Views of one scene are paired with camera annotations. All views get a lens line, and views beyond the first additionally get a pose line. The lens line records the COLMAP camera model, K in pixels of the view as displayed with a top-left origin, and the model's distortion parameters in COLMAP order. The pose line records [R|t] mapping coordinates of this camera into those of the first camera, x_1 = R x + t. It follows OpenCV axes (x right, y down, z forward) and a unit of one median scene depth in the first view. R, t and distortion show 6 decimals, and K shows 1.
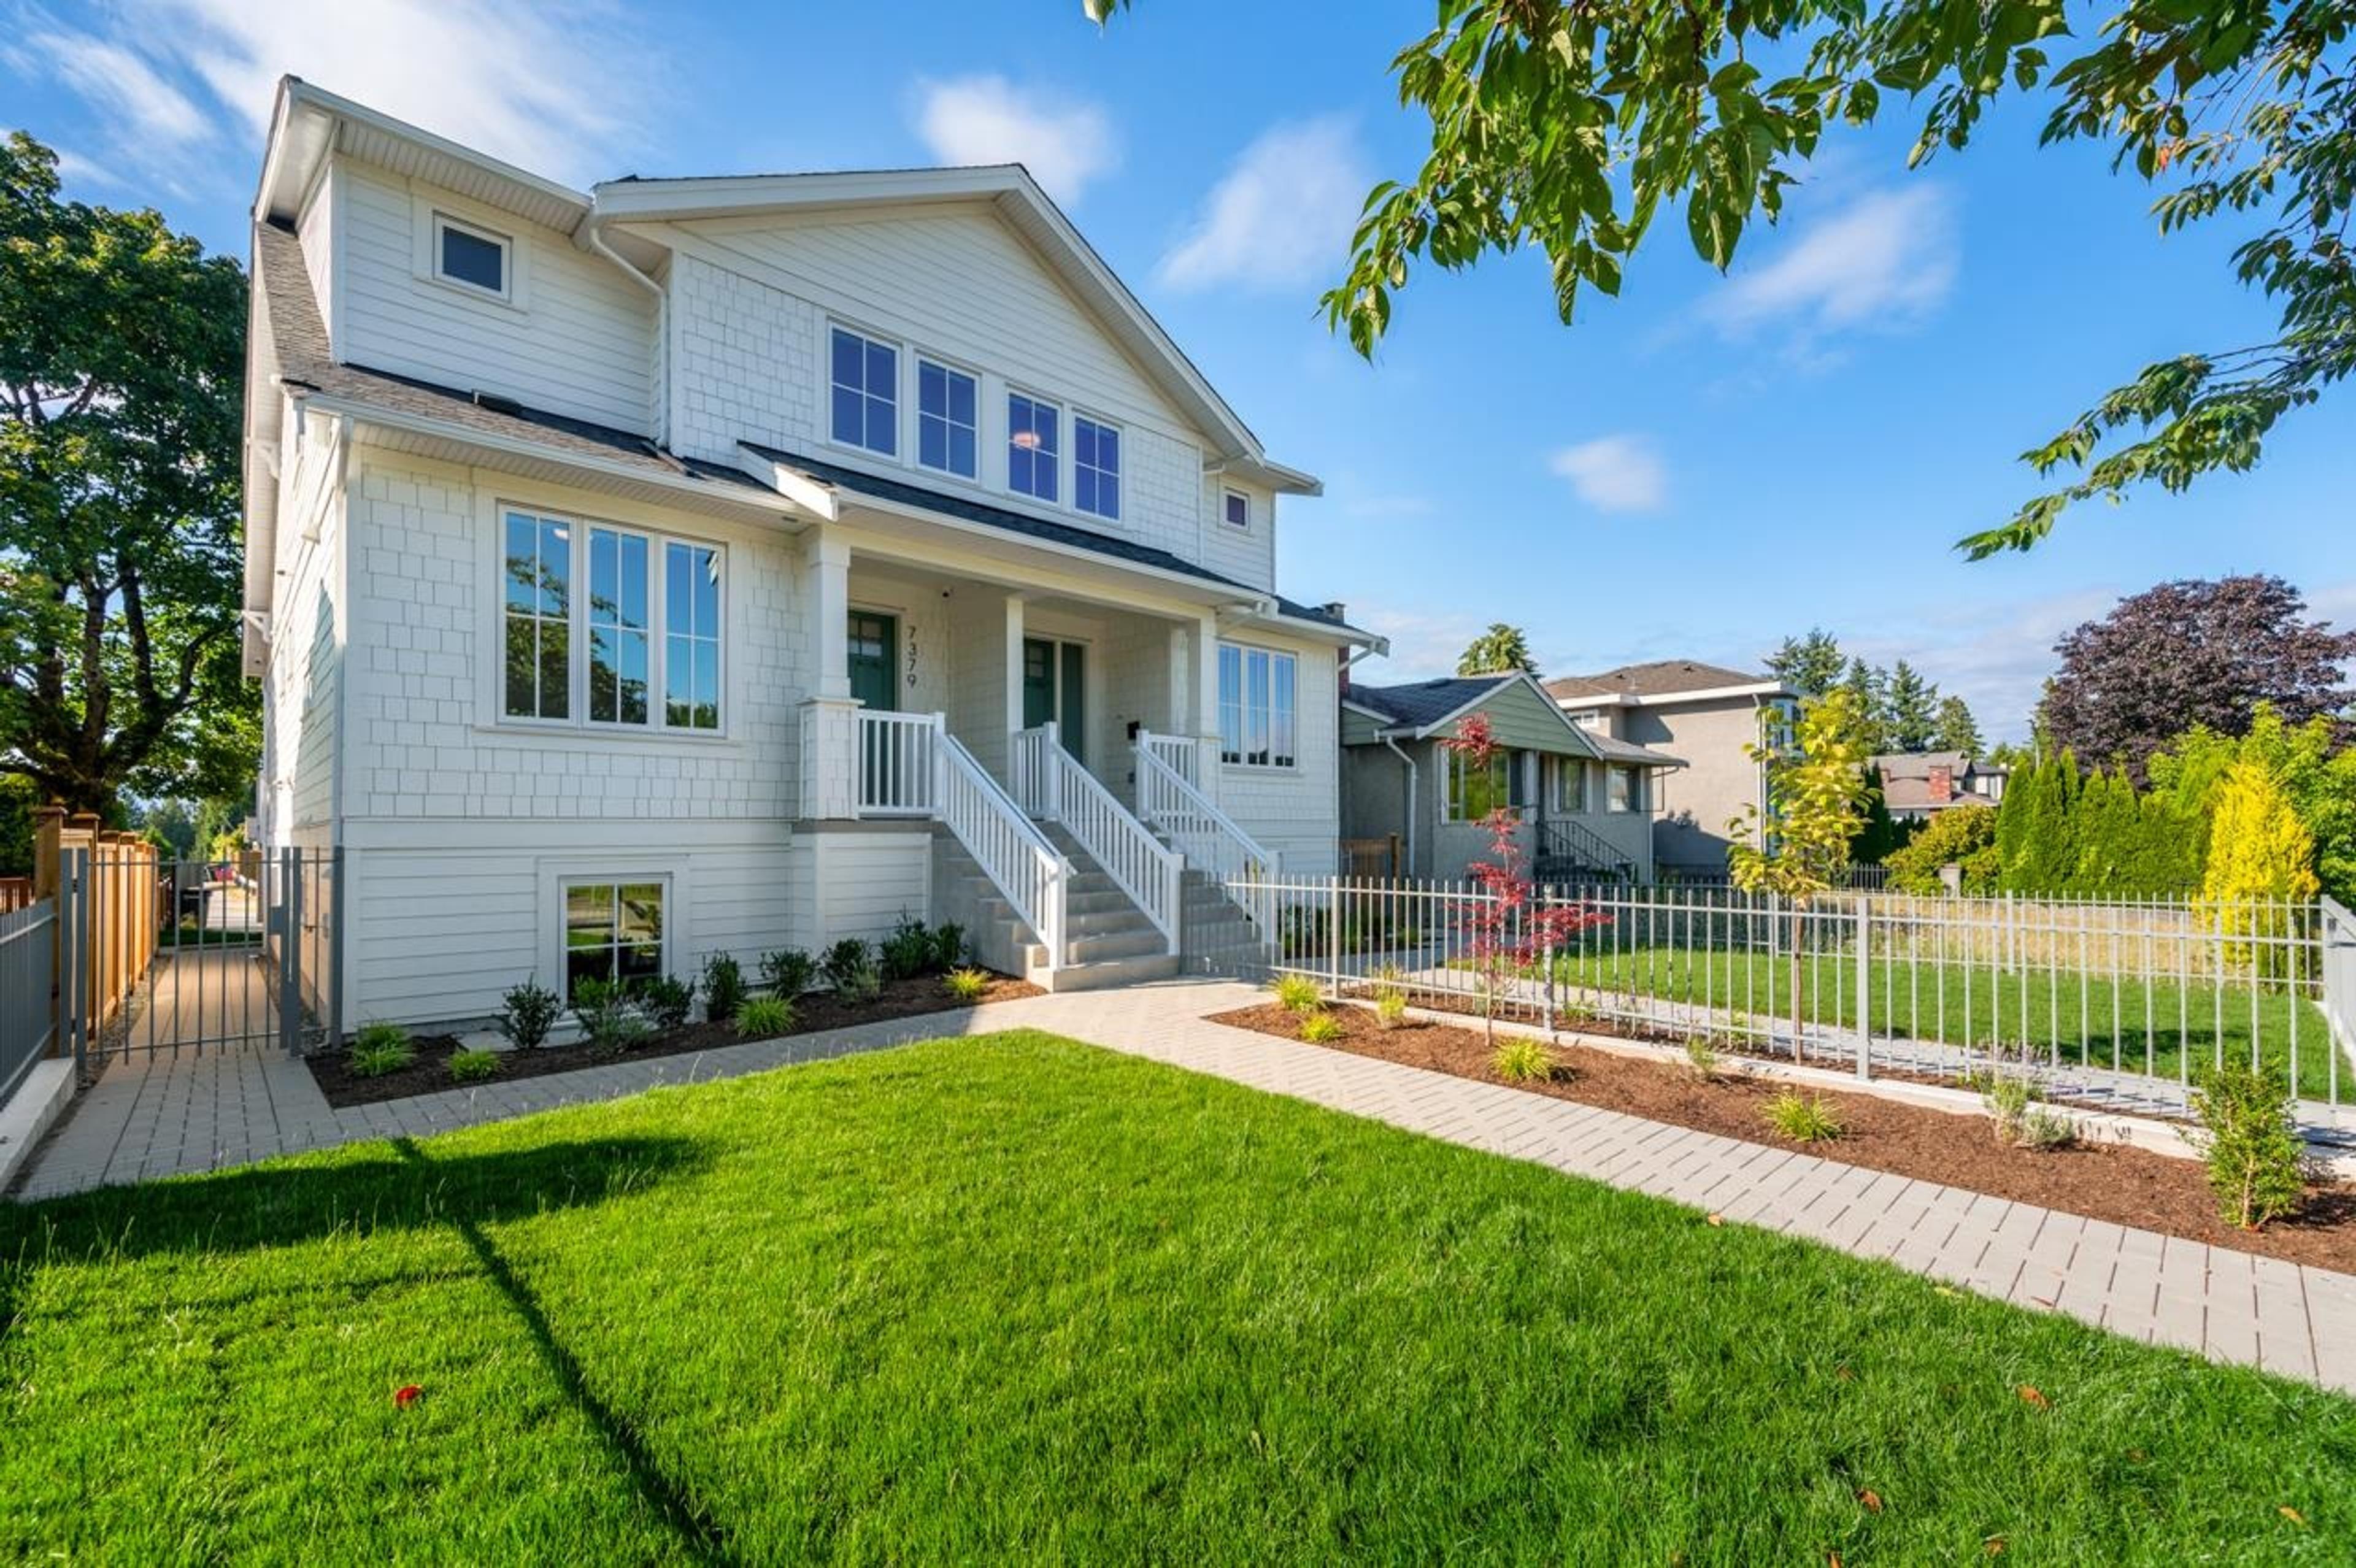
lens RADIAL K [[994.8, 0, 1170.7], [0, 994.8, 829.9], [0, 0, 1]] dist [0.000097, -0.000079]
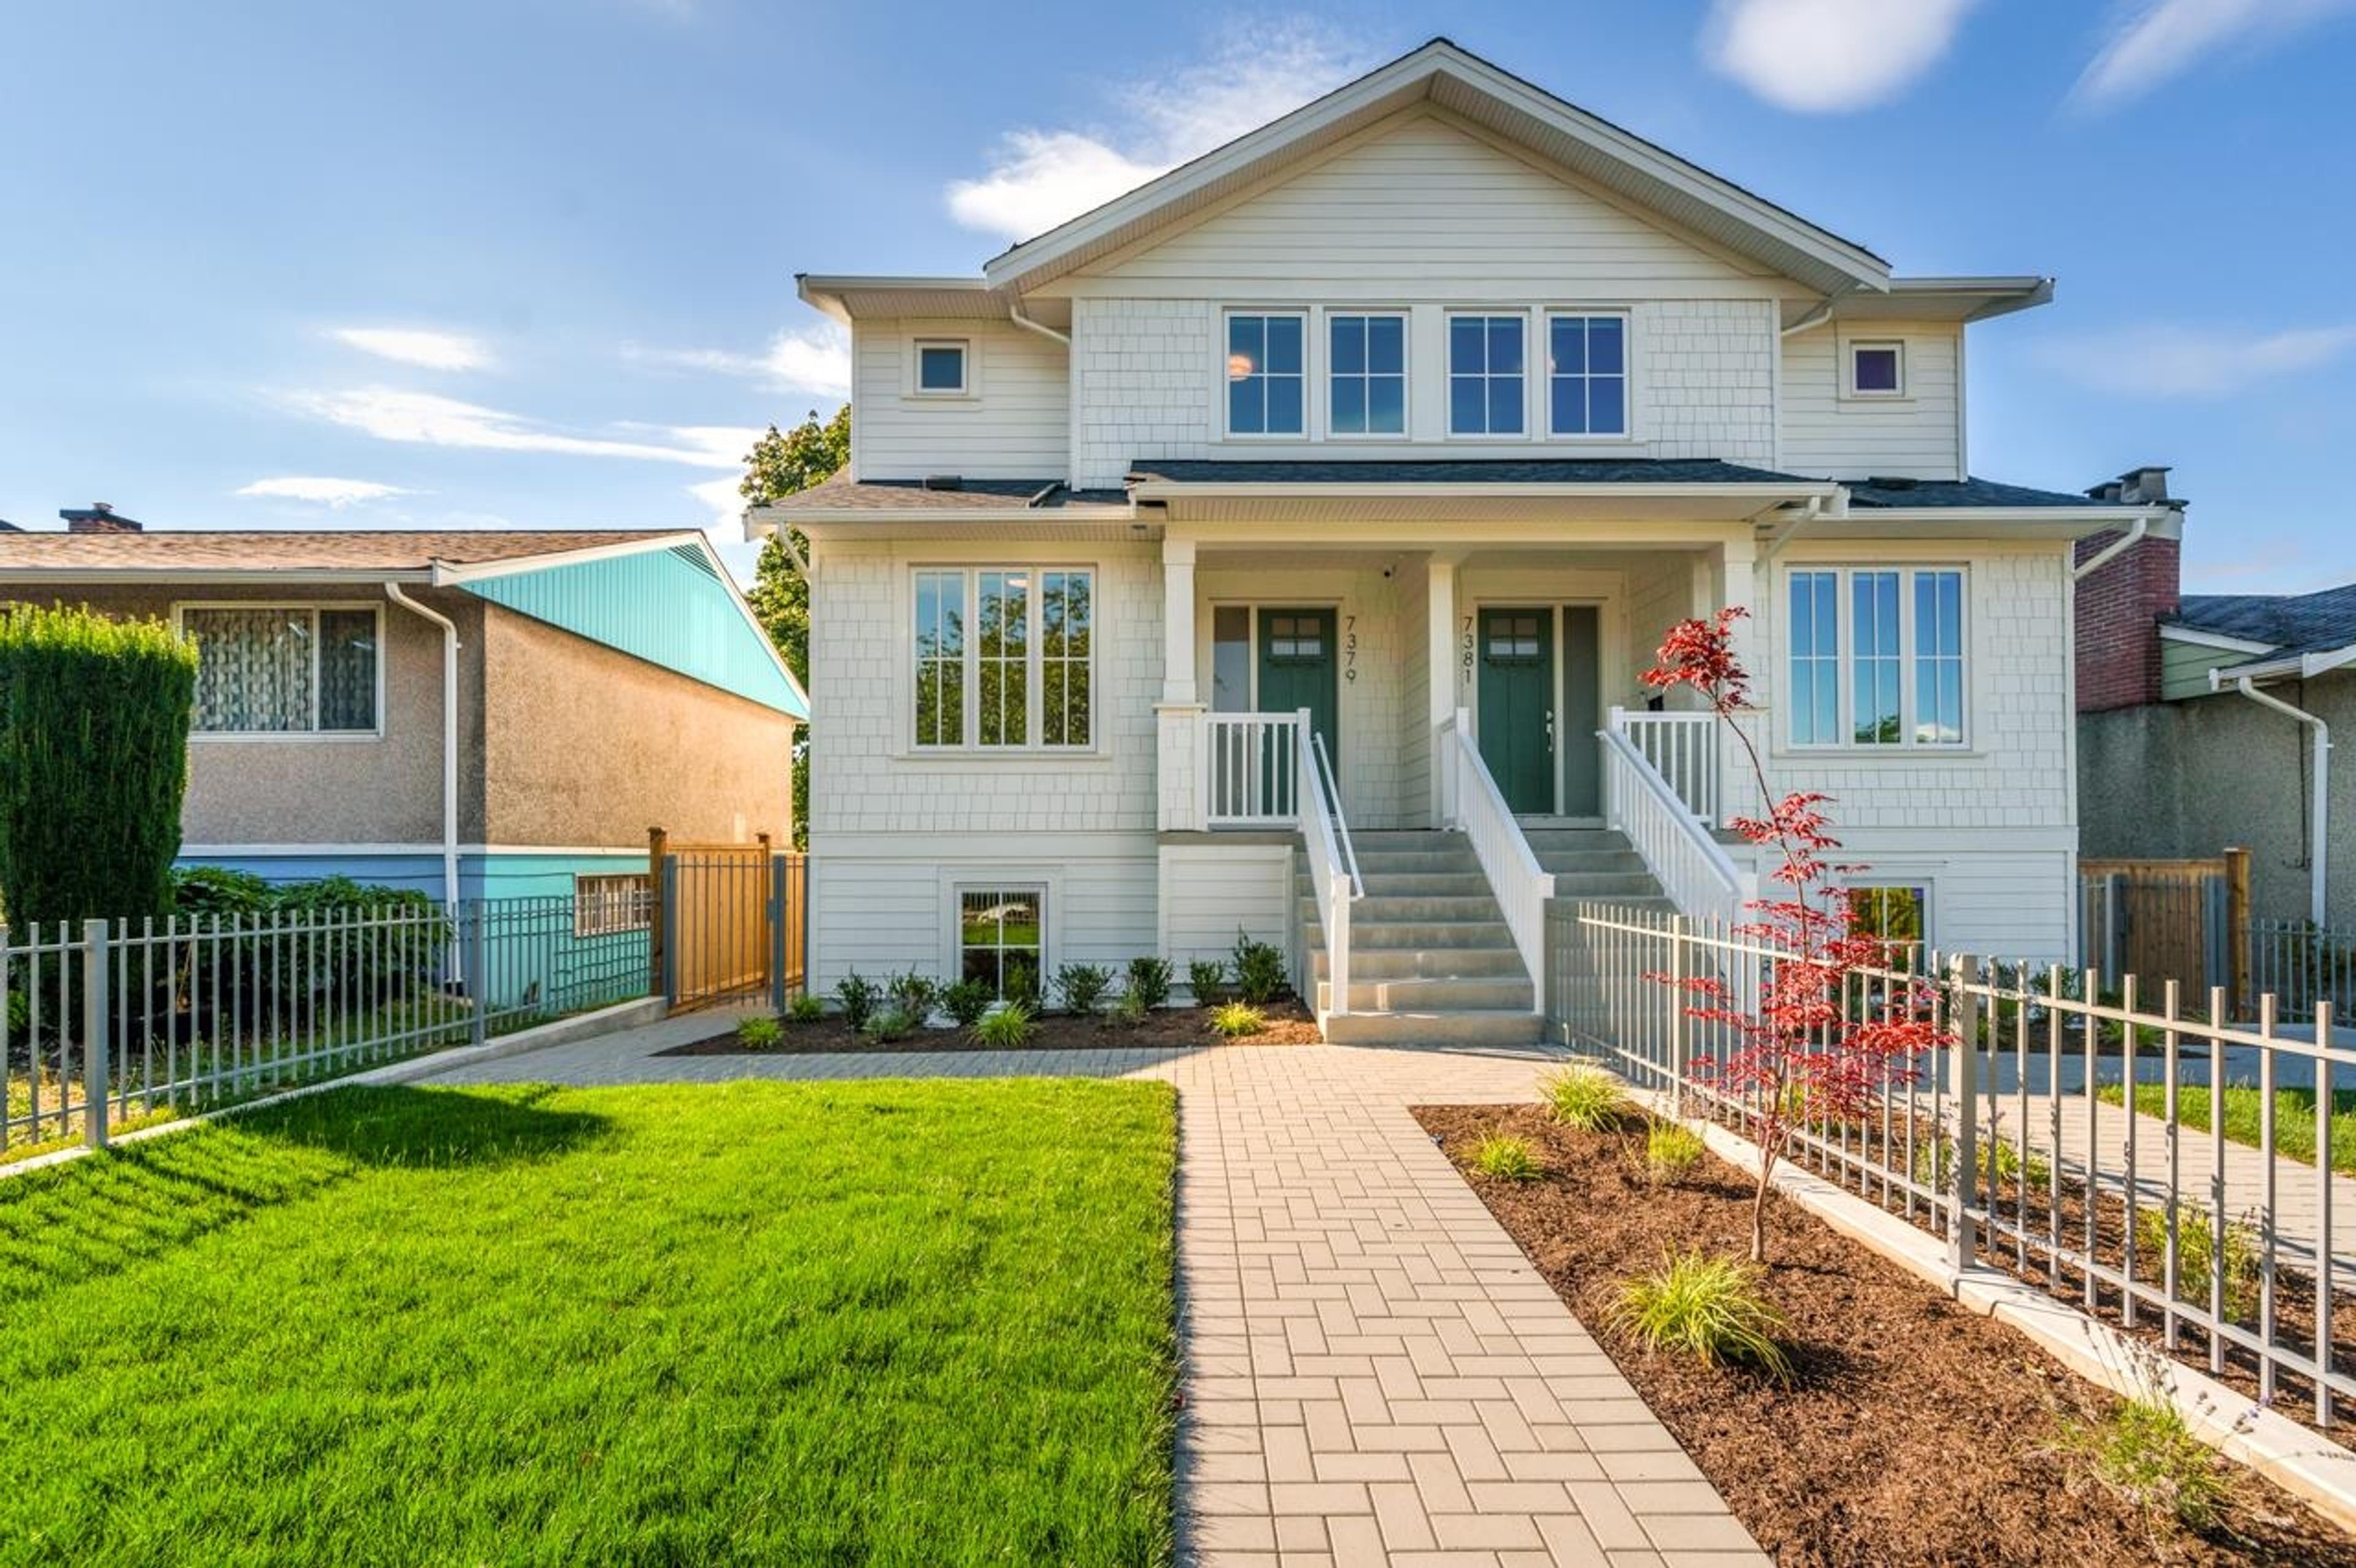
lens RADIAL K [[1007.9, 0, 1176.3], [0, 1007.9, 841.4], [0, 0, 1]] dist [-0.001092, -0.000100]
pose [[0.724715, -0.003560, -0.689039, 0.303887], [0.000761, 0.999990, -0.004367, 0.003381], [0.689048, 0.002640, 0.724711, 0.278561]]
